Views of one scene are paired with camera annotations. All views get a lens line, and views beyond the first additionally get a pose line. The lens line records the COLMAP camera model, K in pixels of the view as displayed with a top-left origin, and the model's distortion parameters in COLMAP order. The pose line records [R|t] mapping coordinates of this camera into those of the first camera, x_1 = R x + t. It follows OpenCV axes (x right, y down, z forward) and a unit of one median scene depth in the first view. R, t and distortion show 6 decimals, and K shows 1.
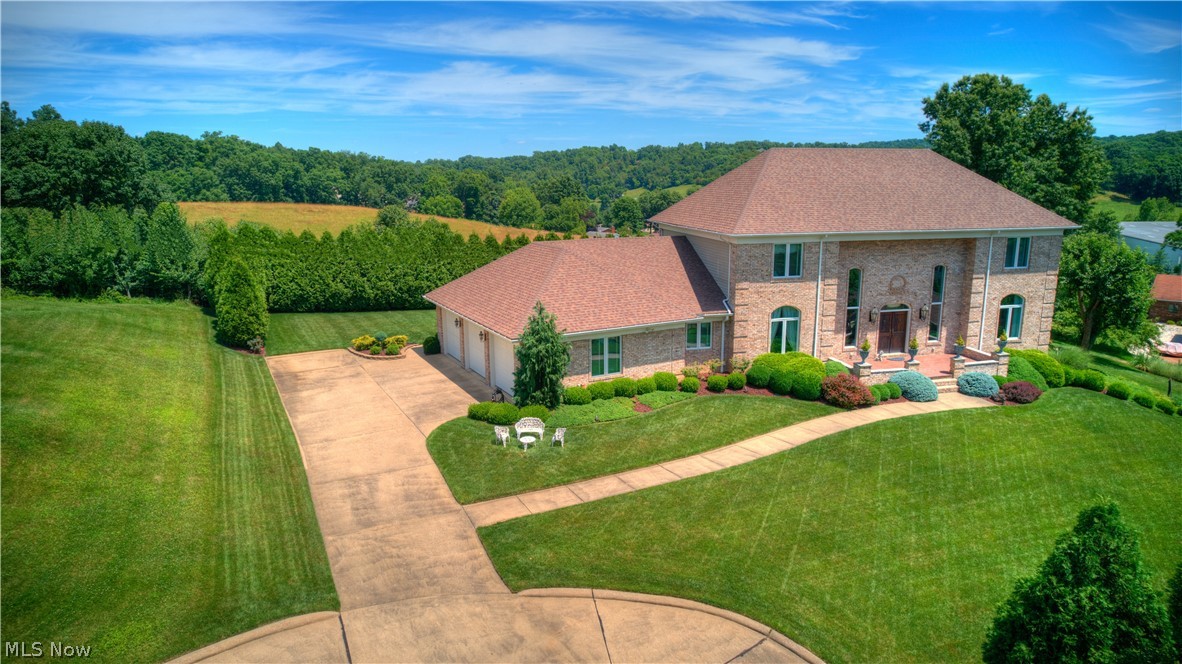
lens RADIAL K [[753.8, 0, 591.0], [0, 753.8, 332.0], [0, 0, 1]] dist [-0.056696, 0.002069]
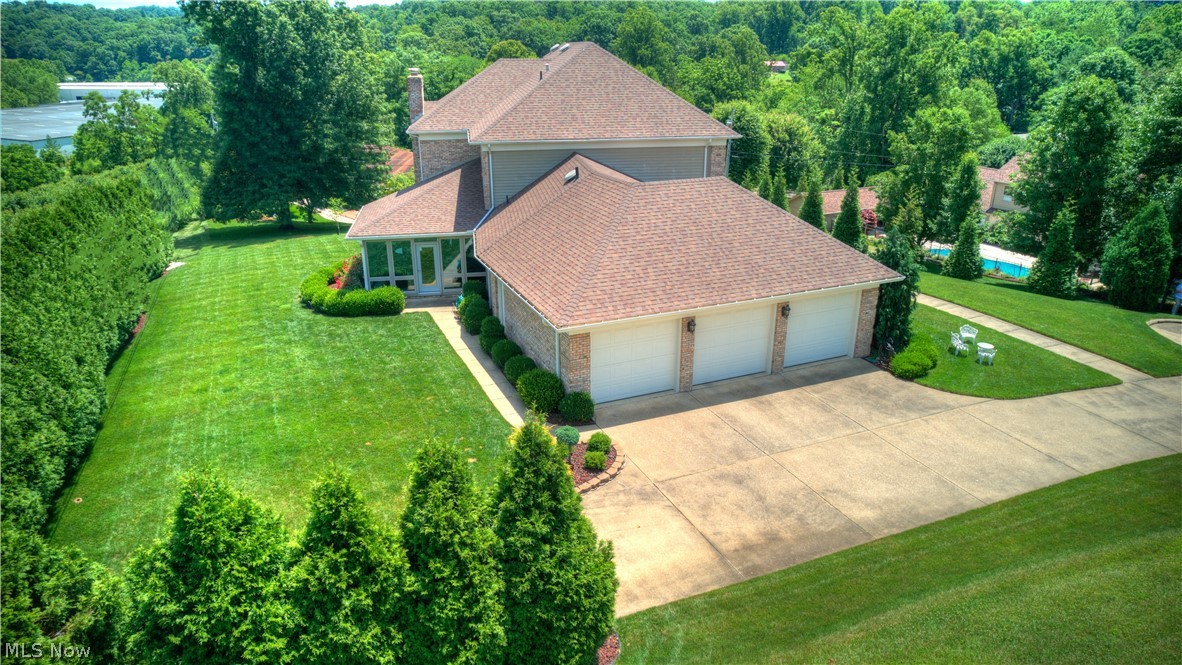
lens RADIAL K [[744.8, 0, 591.0], [0, 744.8, 332.5], [0, 0, 1]] dist [0.002060, 0.001356]
pose [[0.080915, -0.331762, 0.939887, -0.789847], [0.226314, 0.924464, 0.306835, -0.225208], [-0.970688, 0.187882, 0.149885, 1.002912]]
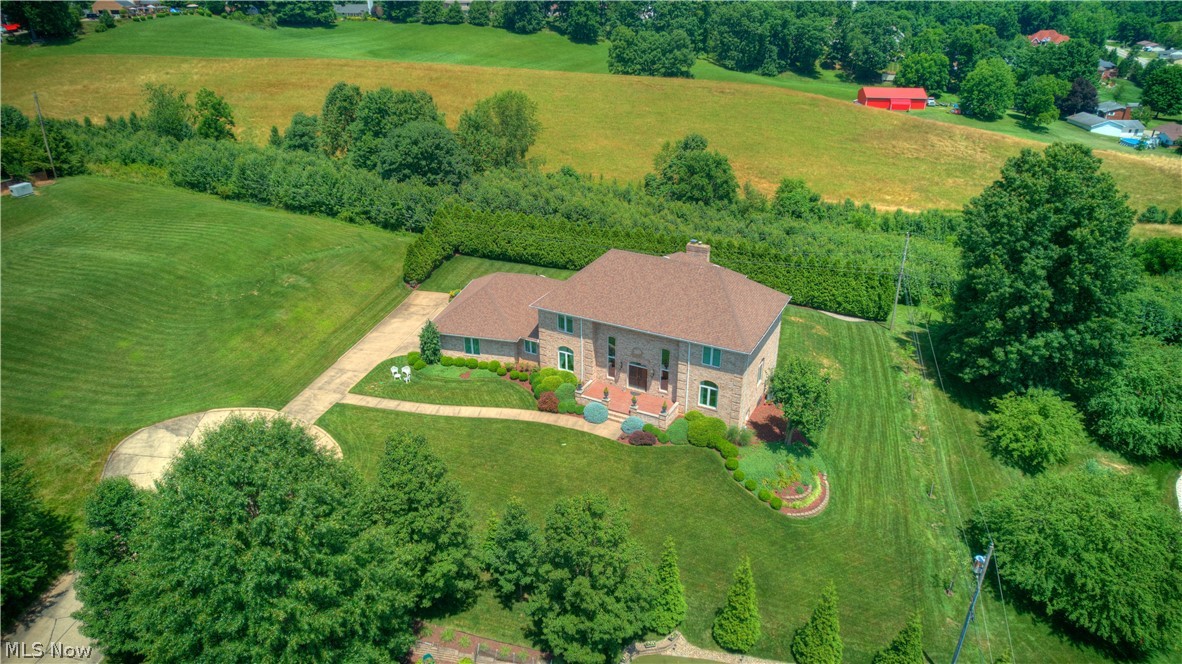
lens RADIAL K [[753.8, 0, 591.0], [0, 753.8, 332.0], [0, 0, 1]] dist [-0.056696, 0.002069]
pose [[0.746445, 0.294210, -0.596875, 1.378059], [-0.134556, 0.945158, 0.297610, -0.616423], [0.651701, -0.141836, 0.745096, -0.318780]]
